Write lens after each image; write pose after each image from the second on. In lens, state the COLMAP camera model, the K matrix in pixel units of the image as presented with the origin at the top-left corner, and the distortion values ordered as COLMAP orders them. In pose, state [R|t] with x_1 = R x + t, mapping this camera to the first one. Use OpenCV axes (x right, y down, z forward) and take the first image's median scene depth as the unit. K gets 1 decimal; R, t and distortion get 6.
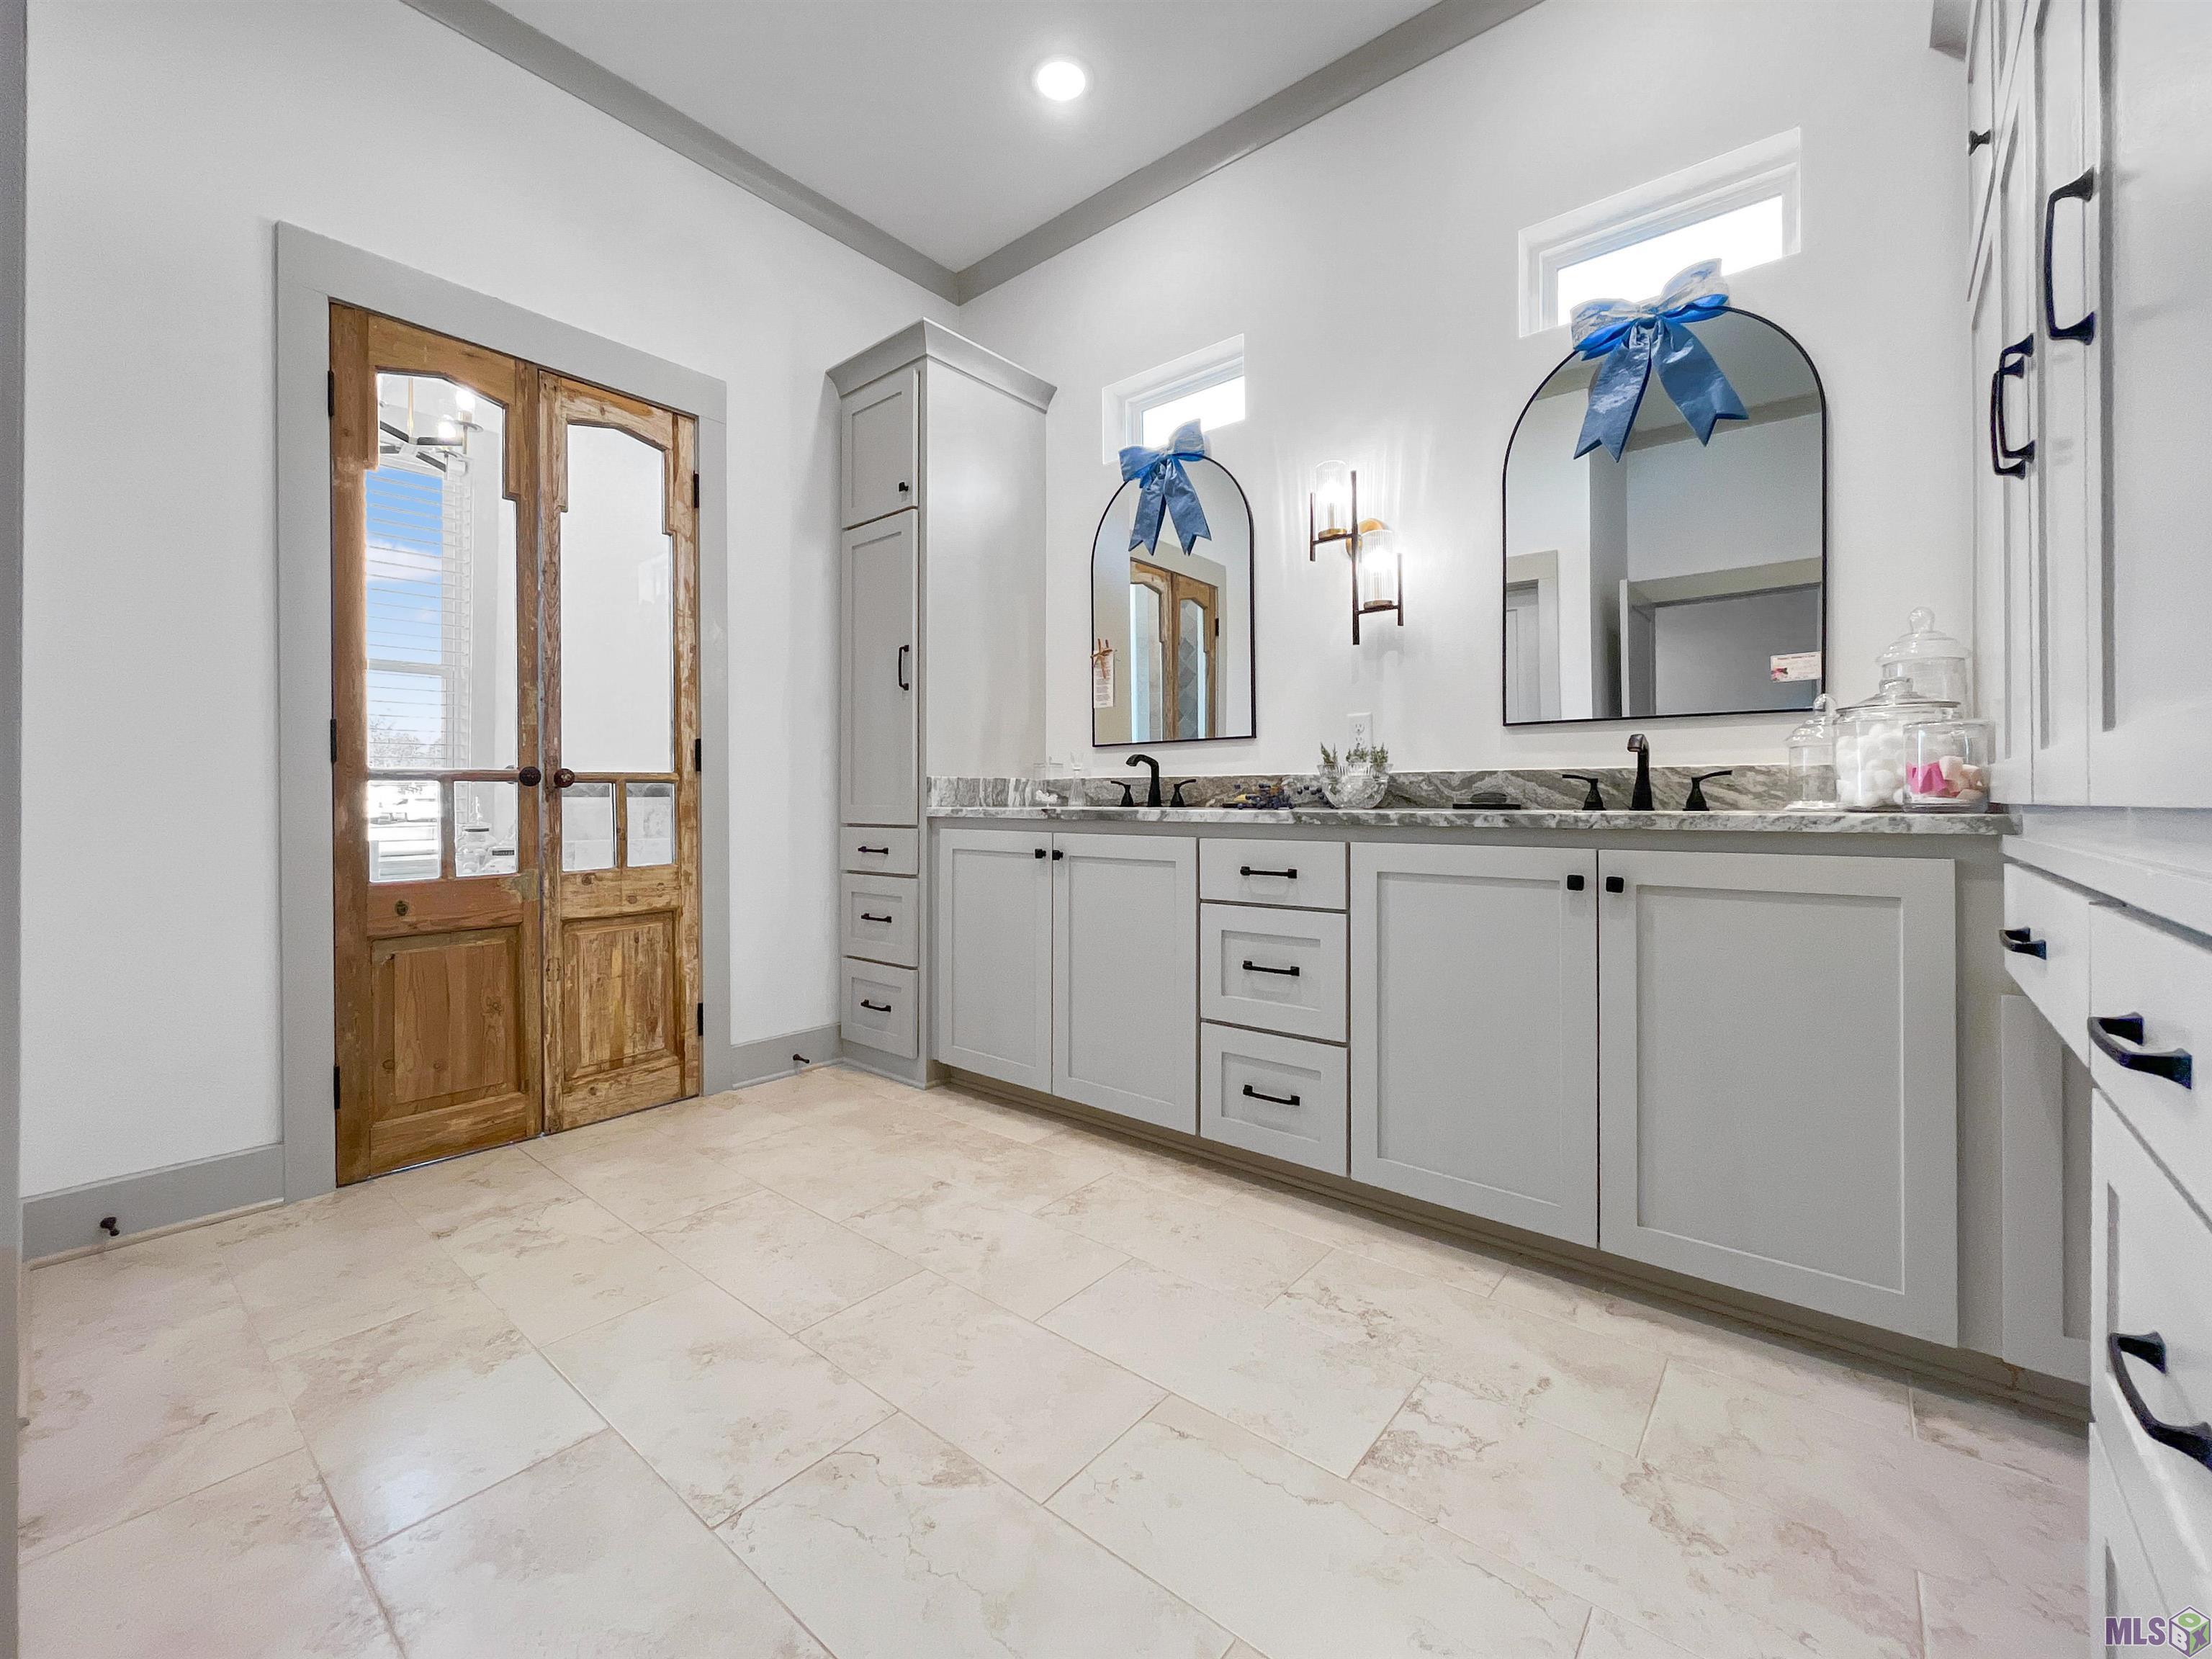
lens RADIAL K [[911.8, 0, 1101.1], [0, 911.8, 787.4], [0, 0, 1]] dist [-0.001659, 0.000035]
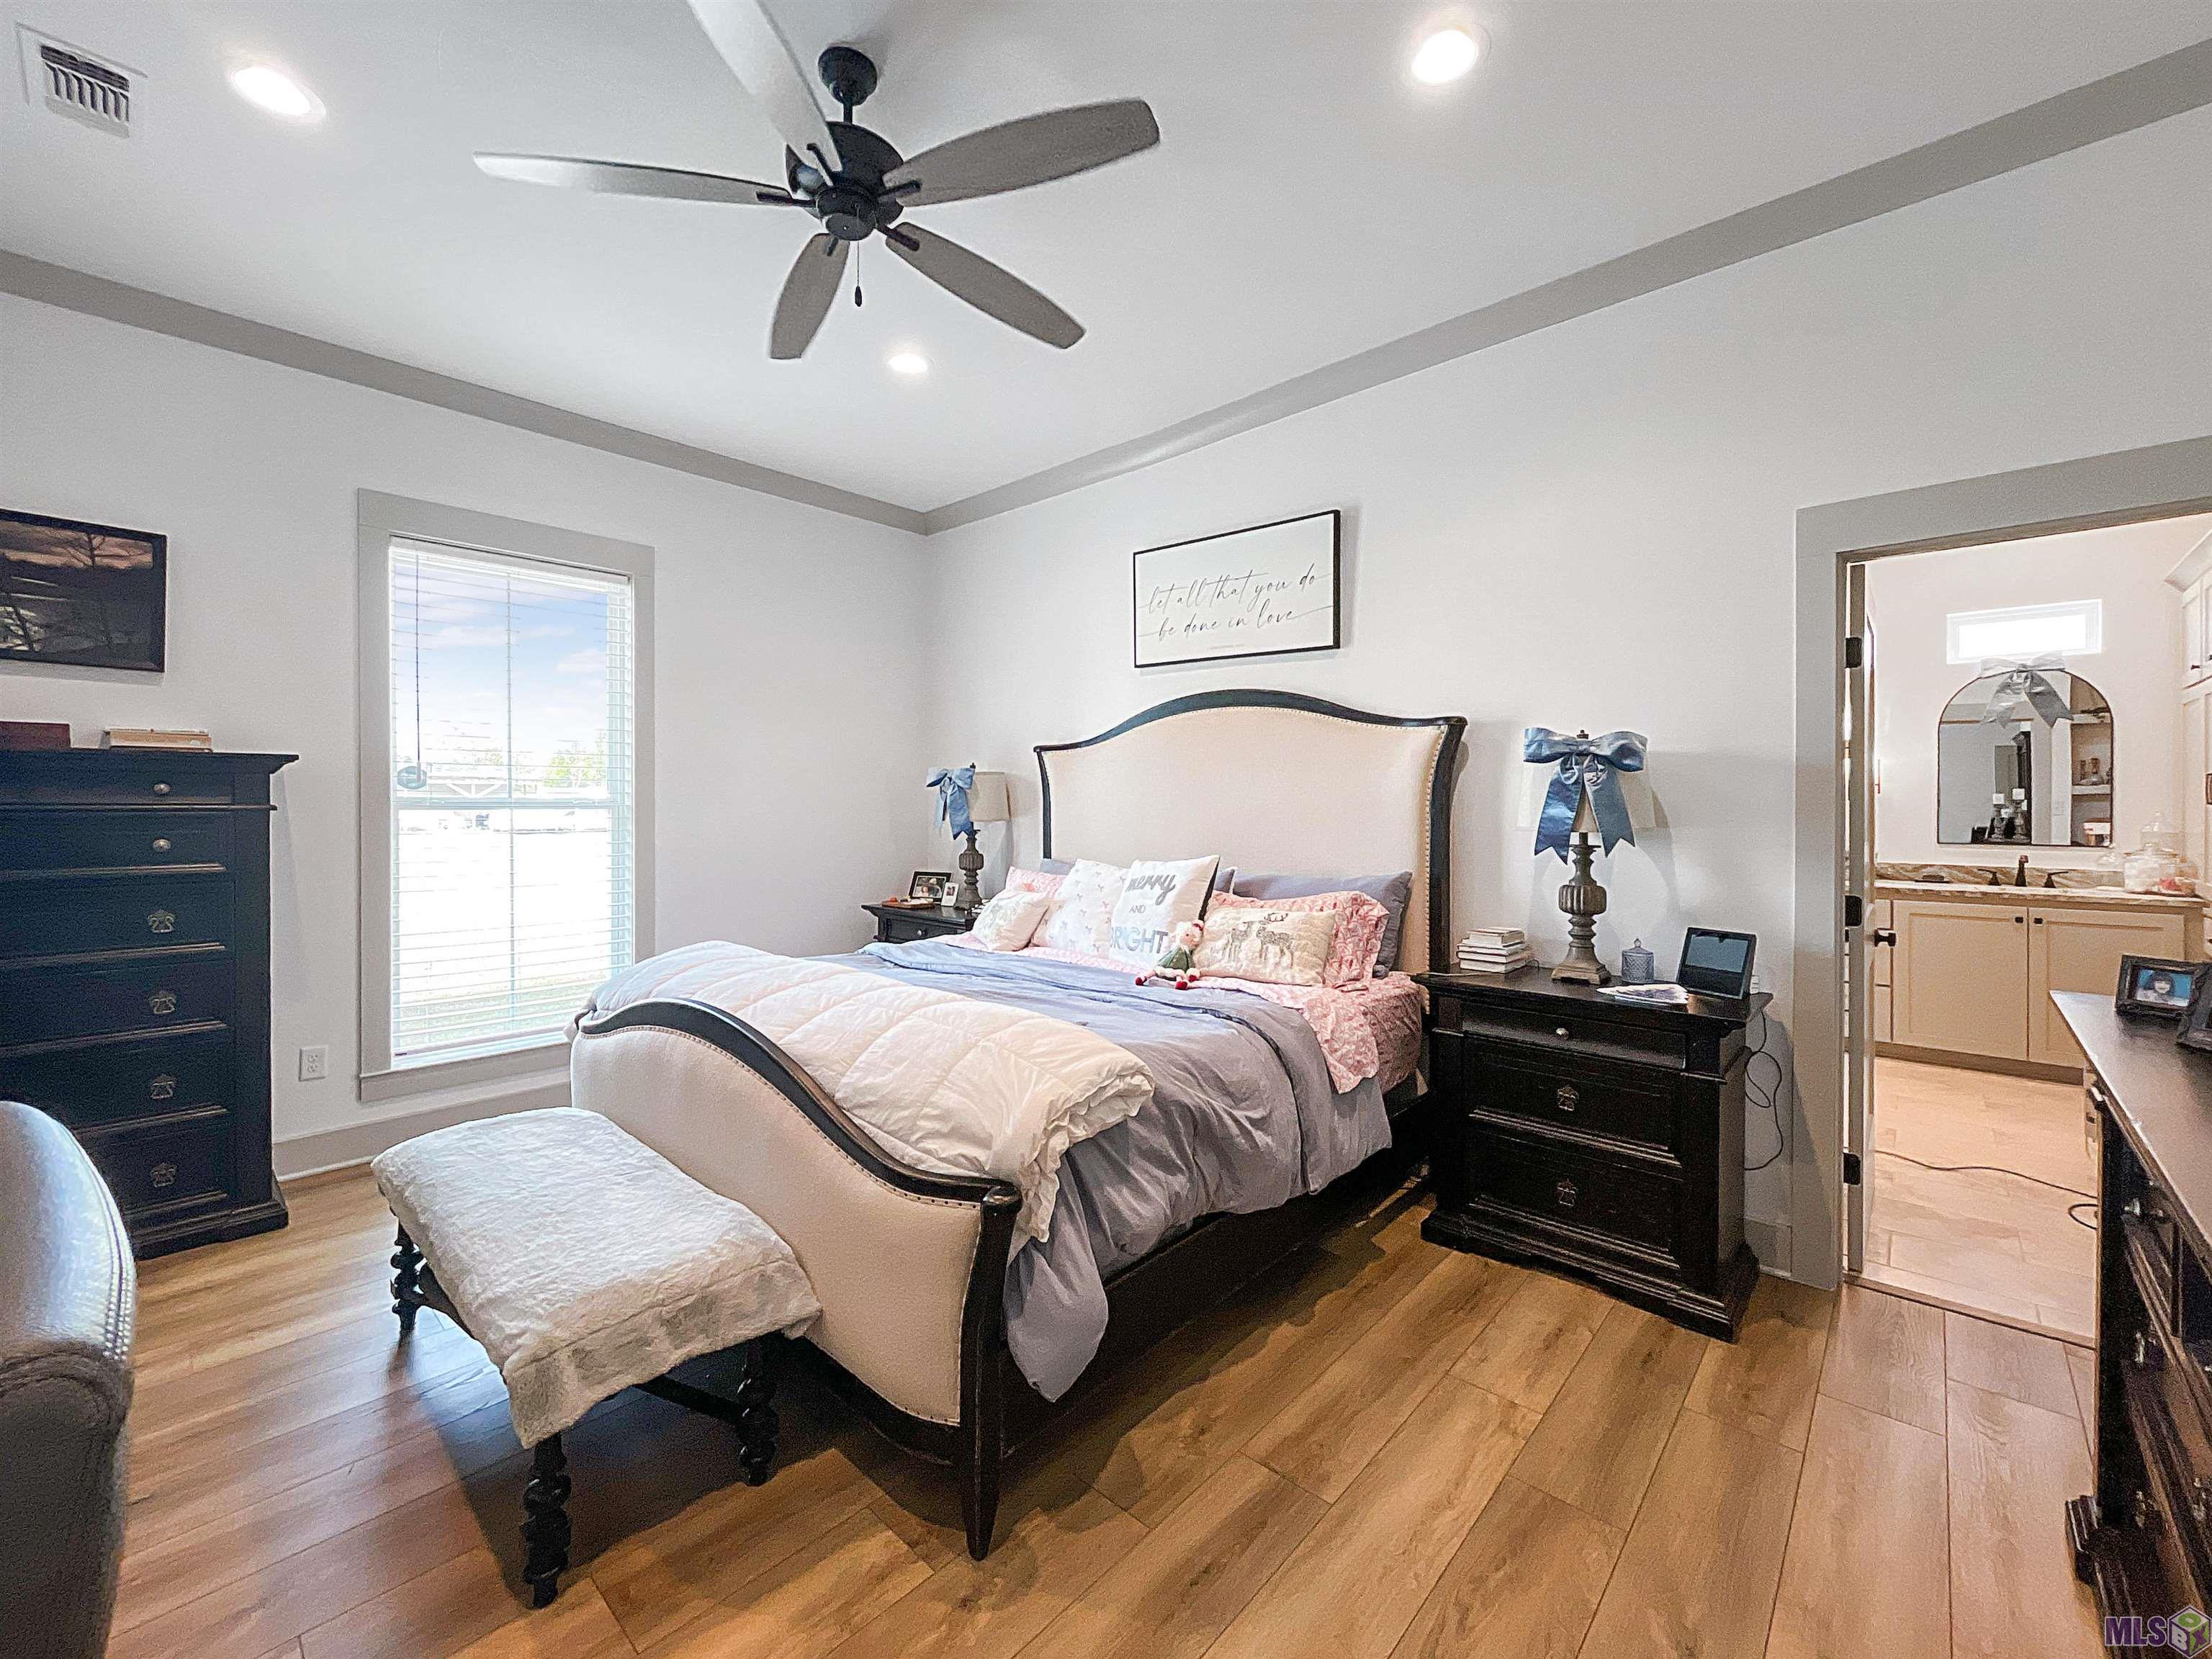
lens RADIAL K [[890.8, 0, 1105.2], [0, 890.8, 800.2], [0, 0, 1]] dist [-0.001540, -0.000275]
pose [[0.998441, 0.000351, -0.055816, -1.709789], [-0.000015, 0.999982, 0.006005, -0.221728], [0.055817, -0.005995, 0.998423, -1.473361]]
